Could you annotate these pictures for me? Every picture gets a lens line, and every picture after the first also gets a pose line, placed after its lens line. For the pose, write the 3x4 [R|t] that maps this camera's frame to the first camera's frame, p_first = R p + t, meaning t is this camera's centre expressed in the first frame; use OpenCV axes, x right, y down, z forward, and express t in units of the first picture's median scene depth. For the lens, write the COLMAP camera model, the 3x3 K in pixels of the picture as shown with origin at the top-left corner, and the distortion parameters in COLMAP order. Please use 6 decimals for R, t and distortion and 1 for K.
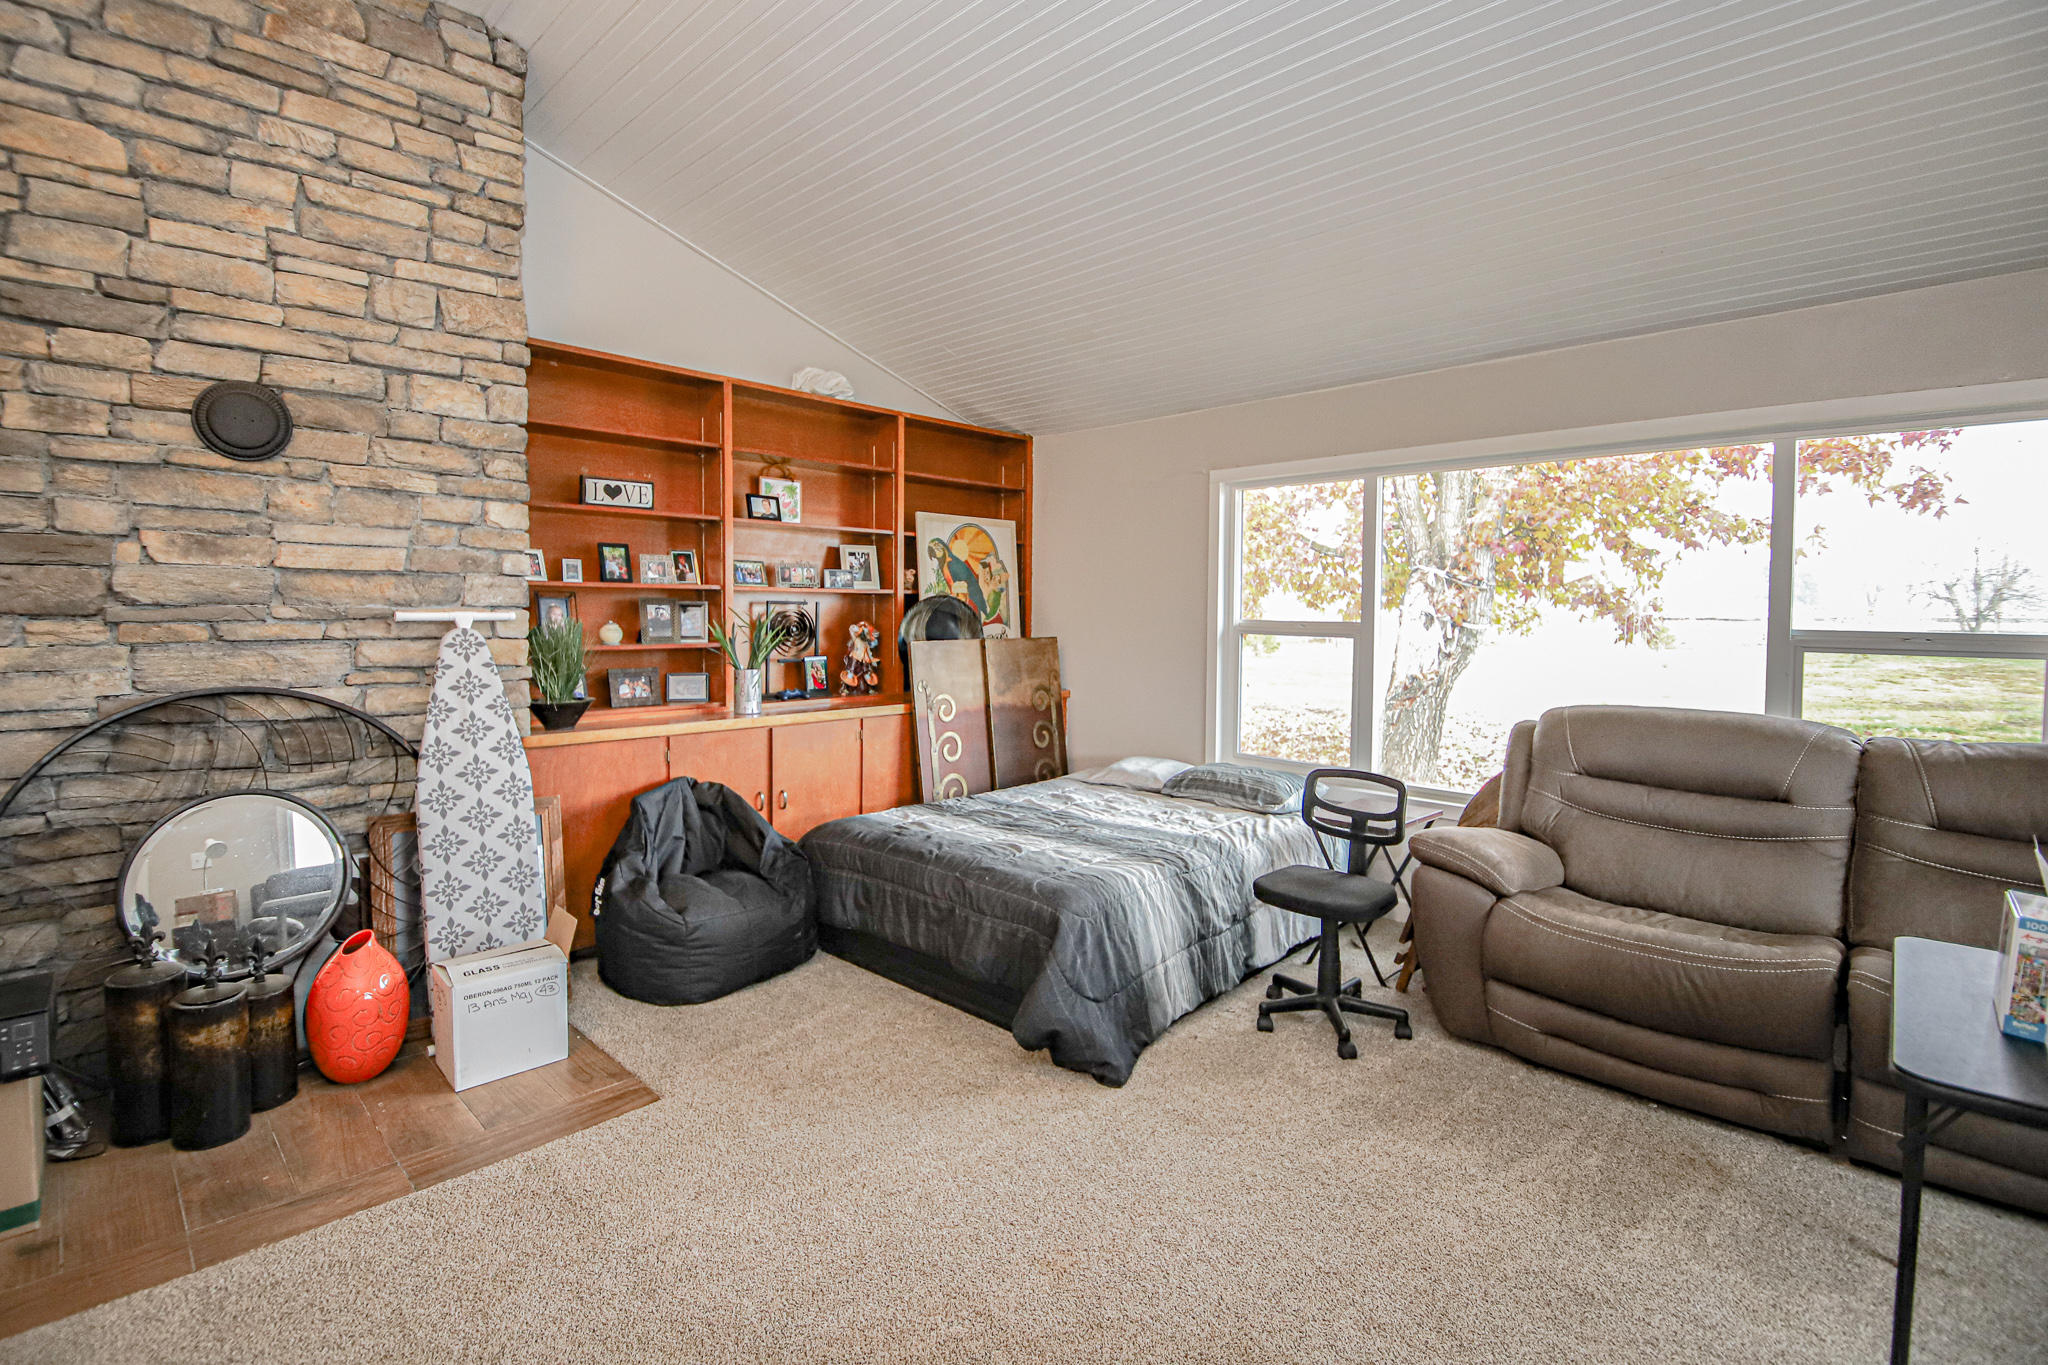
lens RADIAL K [[945.0, 0, 1039.0], [0, 945.0, 675.3], [0, 0, 1]] dist [0.017893, -0.022539]
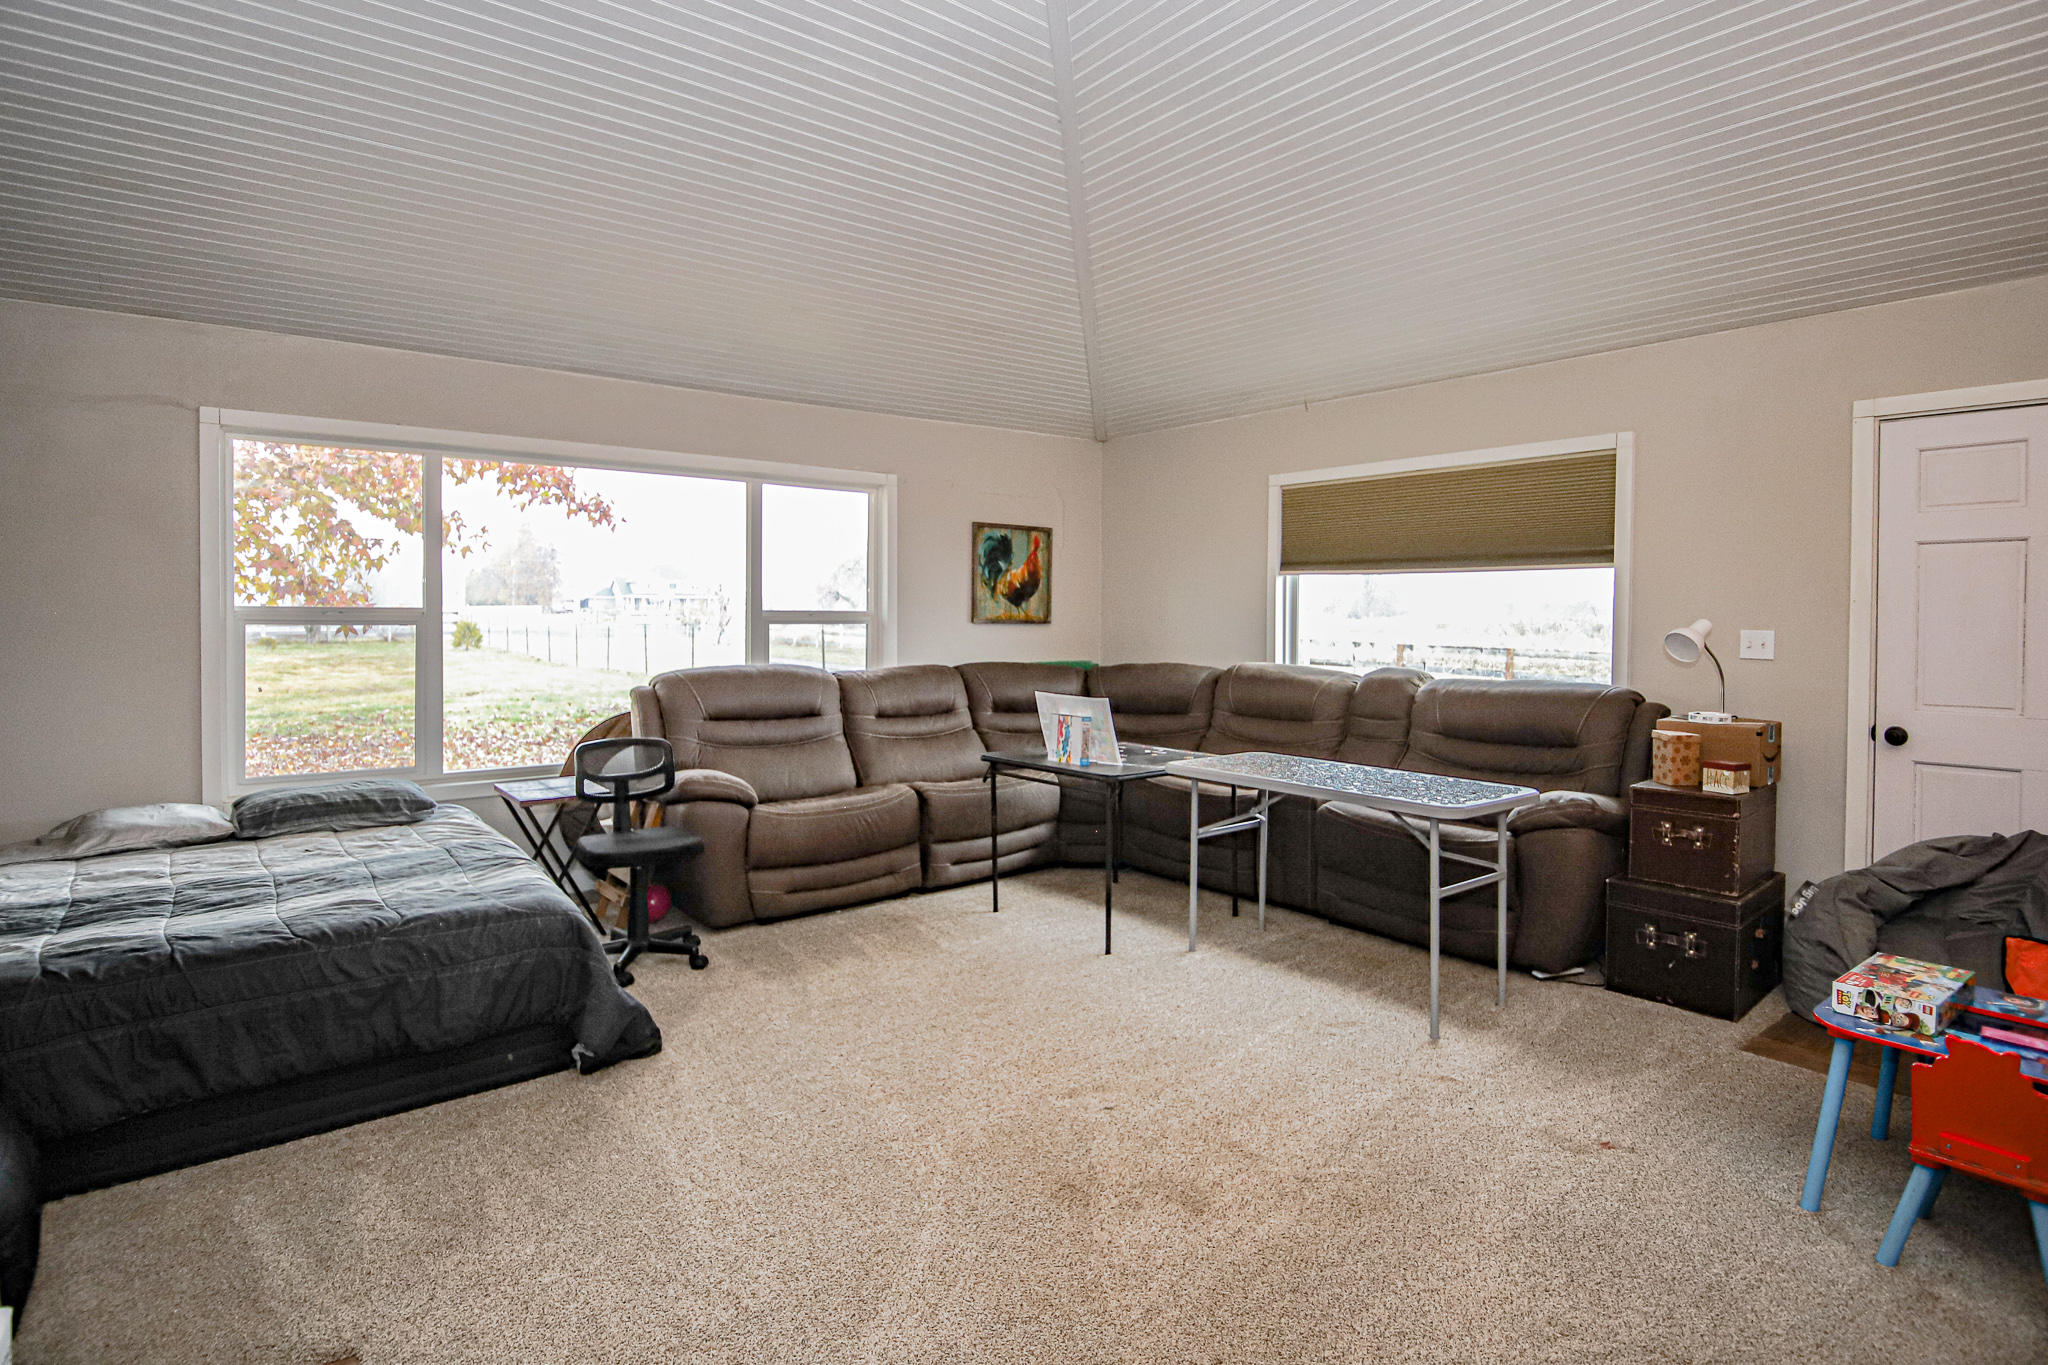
lens RADIAL K [[1024.4, 0, 1019.0], [0, 1024.4, 634.7], [0, 0, 1]] dist [0.038686, -0.040042]
pose [[0.157914, -0.033938, 0.986869, -0.908130], [0.066614, 0.997499, 0.023644, -0.025531], [-0.985203, 0.062006, 0.159780, 0.369463]]
